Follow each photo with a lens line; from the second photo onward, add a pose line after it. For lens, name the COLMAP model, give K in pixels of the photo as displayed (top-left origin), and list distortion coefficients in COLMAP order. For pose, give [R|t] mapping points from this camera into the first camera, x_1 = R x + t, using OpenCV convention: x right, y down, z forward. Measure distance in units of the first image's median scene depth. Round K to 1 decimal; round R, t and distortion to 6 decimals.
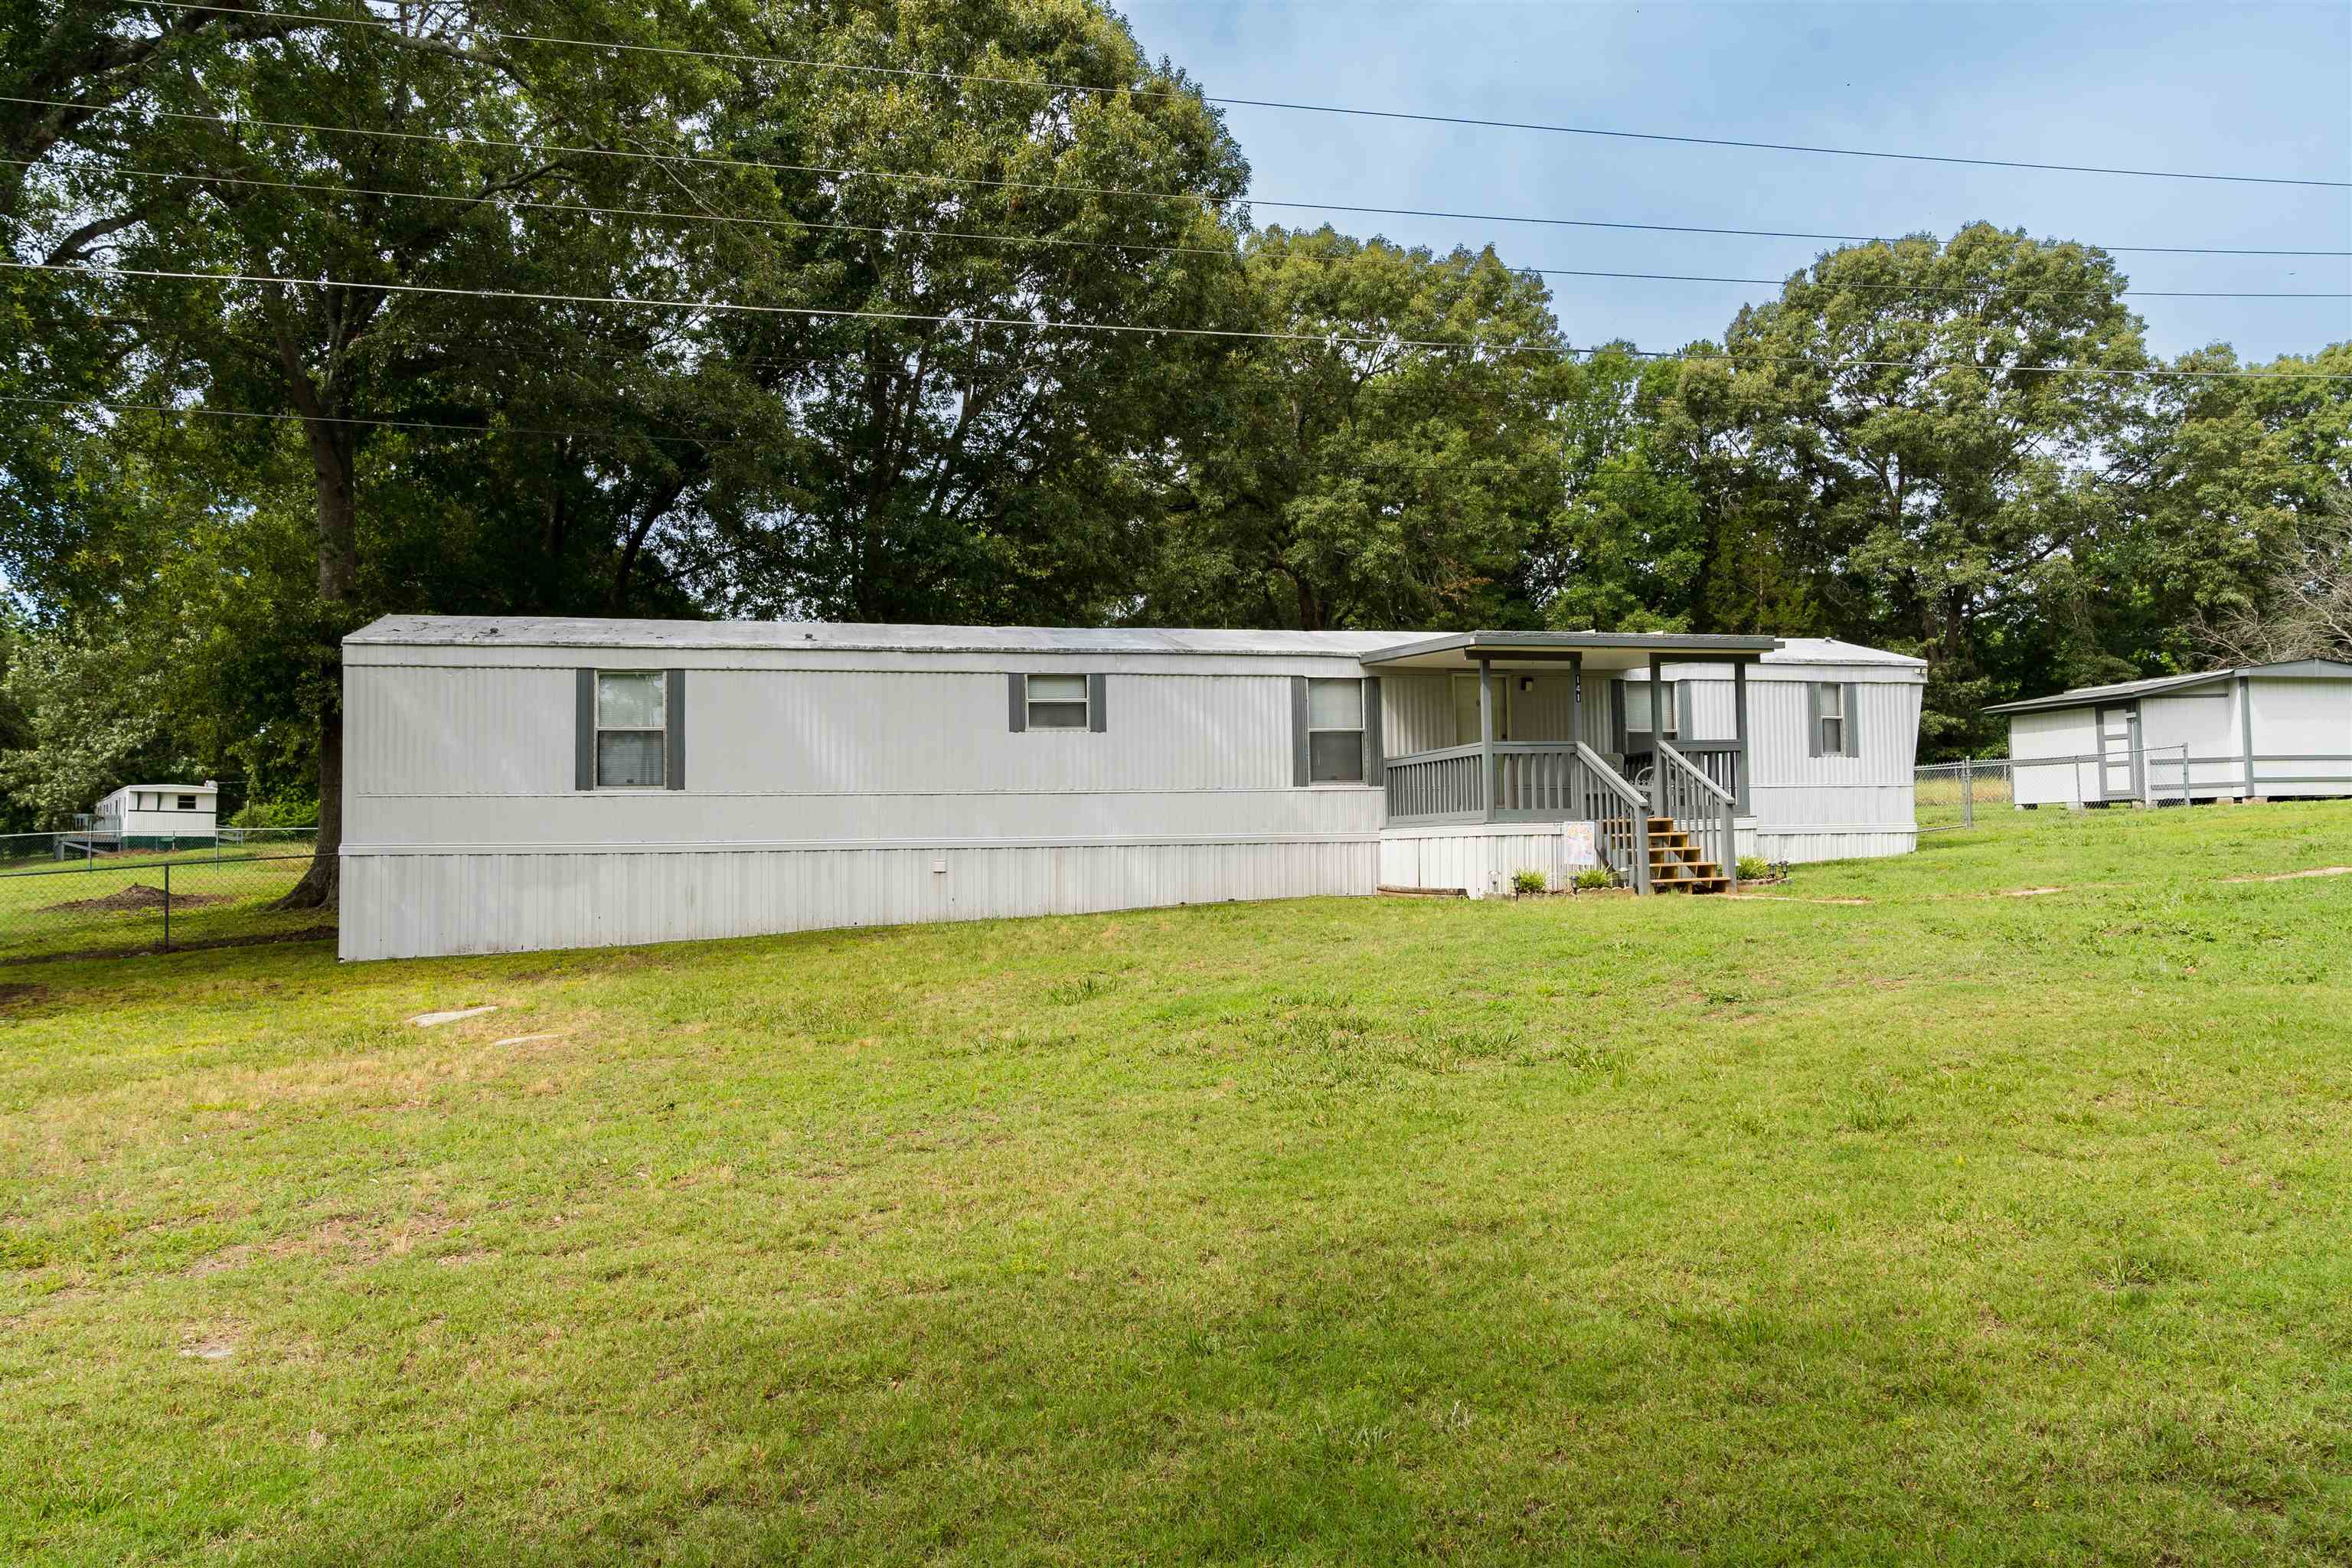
lens RADIAL K [[1640.6, 0, 1176.0], [0, 1640.6, 784.0], [0, 0, 1]] dist [-0.032380, 0.032035]
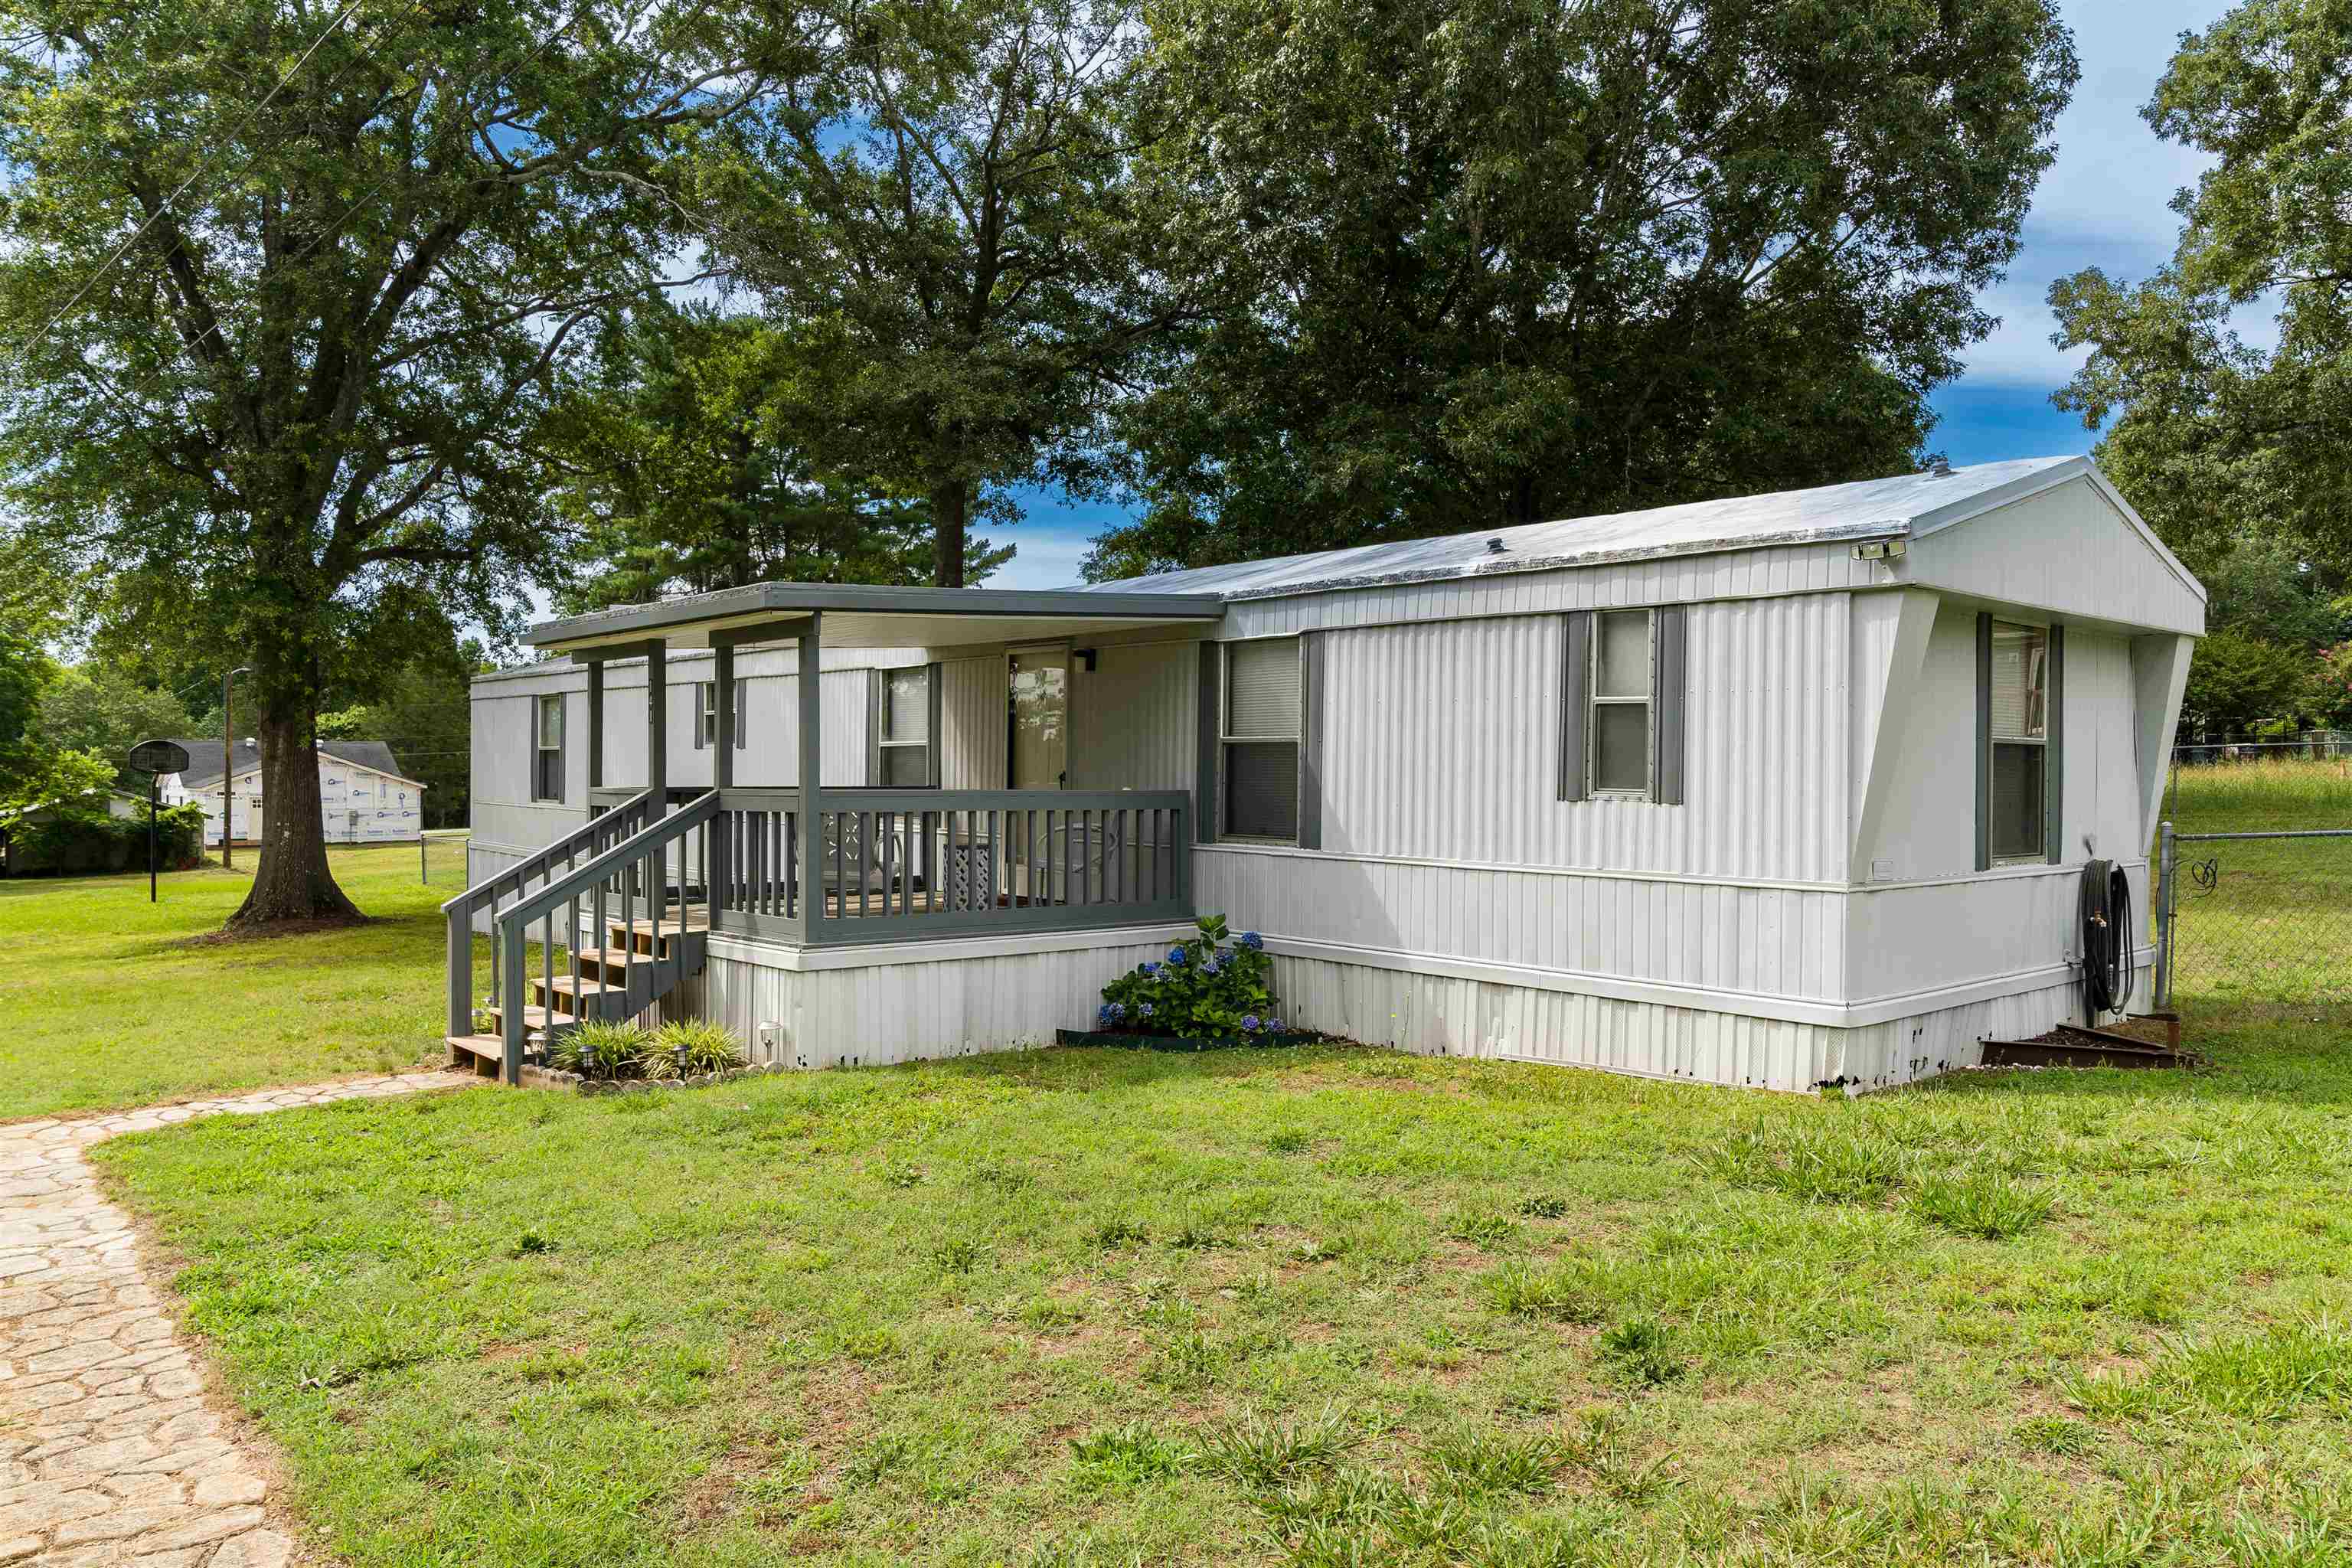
lens RADIAL K [[1640.6, 0, 1176.0], [0, 1640.6, 784.0], [0, 0, 1]] dist [-0.032380, 0.032035]
pose [[0.442092, 0.029679, -0.896479, 0.255399], [0.025844, 0.998616, 0.045805, -0.015041], [0.896597, -0.043419, 0.440713, 0.265369]]
